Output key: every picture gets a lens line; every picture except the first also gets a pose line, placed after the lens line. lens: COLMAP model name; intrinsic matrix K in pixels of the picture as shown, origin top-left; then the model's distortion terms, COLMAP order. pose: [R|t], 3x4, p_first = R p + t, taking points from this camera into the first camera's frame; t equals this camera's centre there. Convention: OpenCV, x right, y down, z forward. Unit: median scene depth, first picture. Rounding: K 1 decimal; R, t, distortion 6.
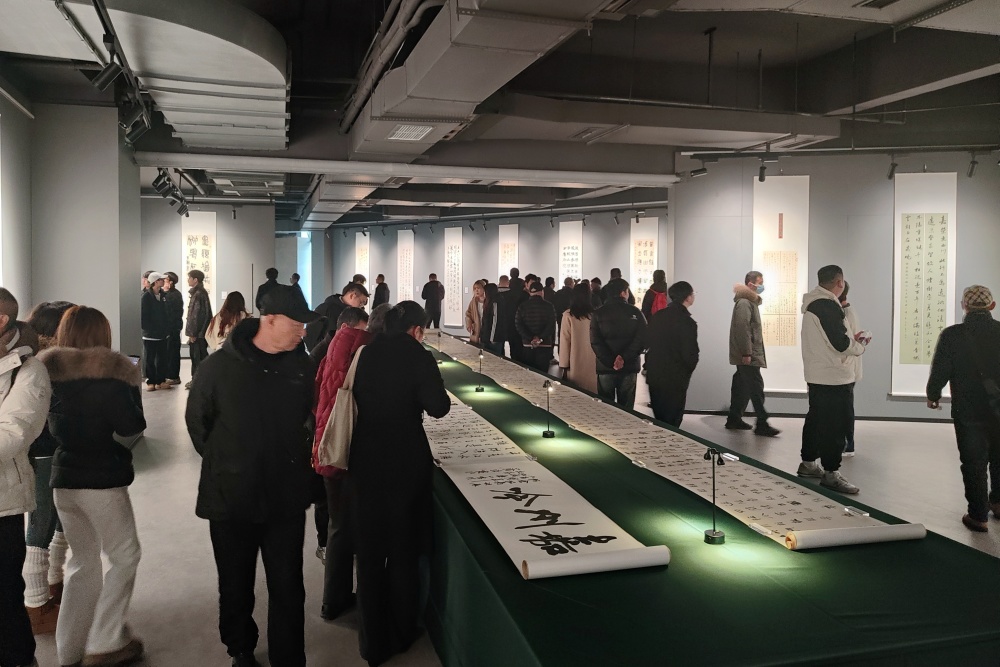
lens RADIAL K [[802.0, 0, 500.0], [0, 802.0, 333.5], [0, 0, 1]] dist [0.016680, 0.001062]
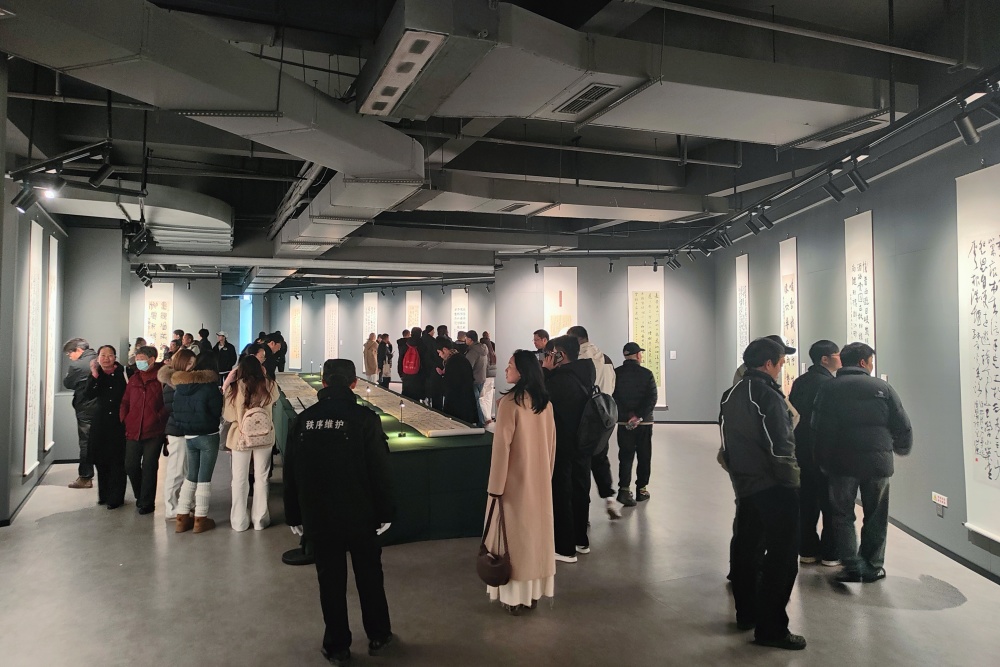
lens RADIAL K [[696.2, 0, 500.0], [0, 696.2, 333.5], [0, 0, 1]] dist [-0.000005, -0.000623]
pose [[0.993889, -0.007686, 0.110117, 0.087552], [0.015077, 0.997676, -0.066444, 0.021334], [-0.109350, 0.067698, 0.991695, -0.328024]]
